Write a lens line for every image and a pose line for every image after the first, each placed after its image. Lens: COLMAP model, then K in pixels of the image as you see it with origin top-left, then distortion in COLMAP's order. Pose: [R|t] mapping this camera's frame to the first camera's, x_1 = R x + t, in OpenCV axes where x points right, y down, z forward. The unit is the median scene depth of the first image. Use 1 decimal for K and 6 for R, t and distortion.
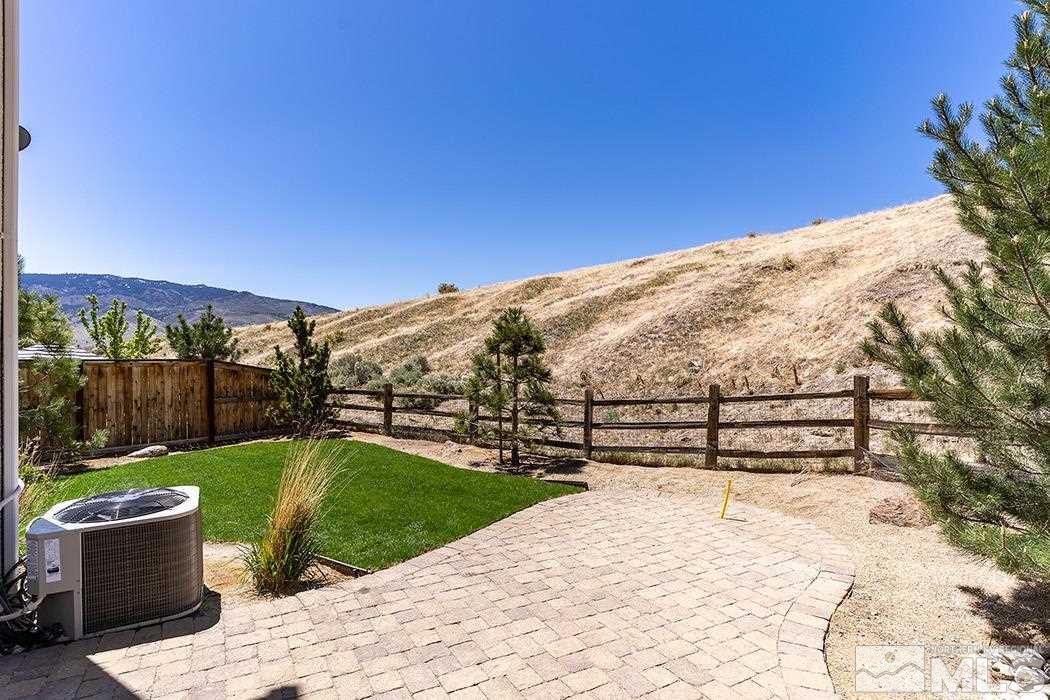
lens RADIAL K [[539.3, 0, 530.0], [0, 539.3, 354.5], [0, 0, 1]] dist [0.001010, 0.002115]
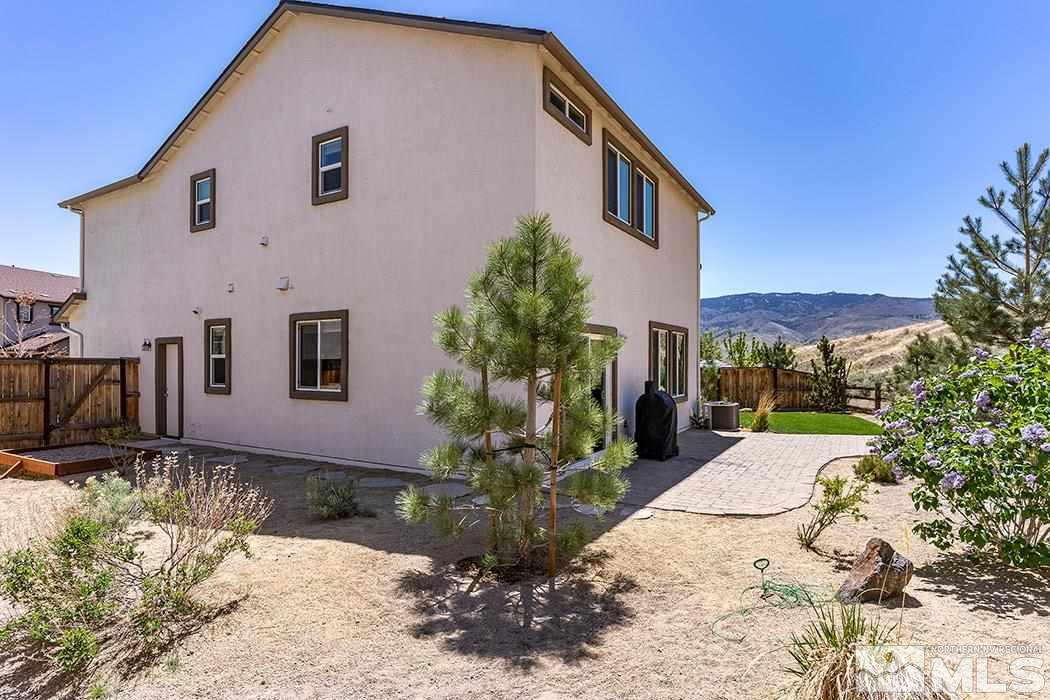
lens RADIAL K [[539.3, 0, 530.9], [0, 539.3, 355.1], [0, 0, 1]] dist [0.001010, 0.002115]
pose [[0.494522, -0.018130, -0.868976, 0.629994], [0.007754, 0.999835, -0.016447, -0.008812], [0.869130, 0.001396, 0.494581, -0.679960]]
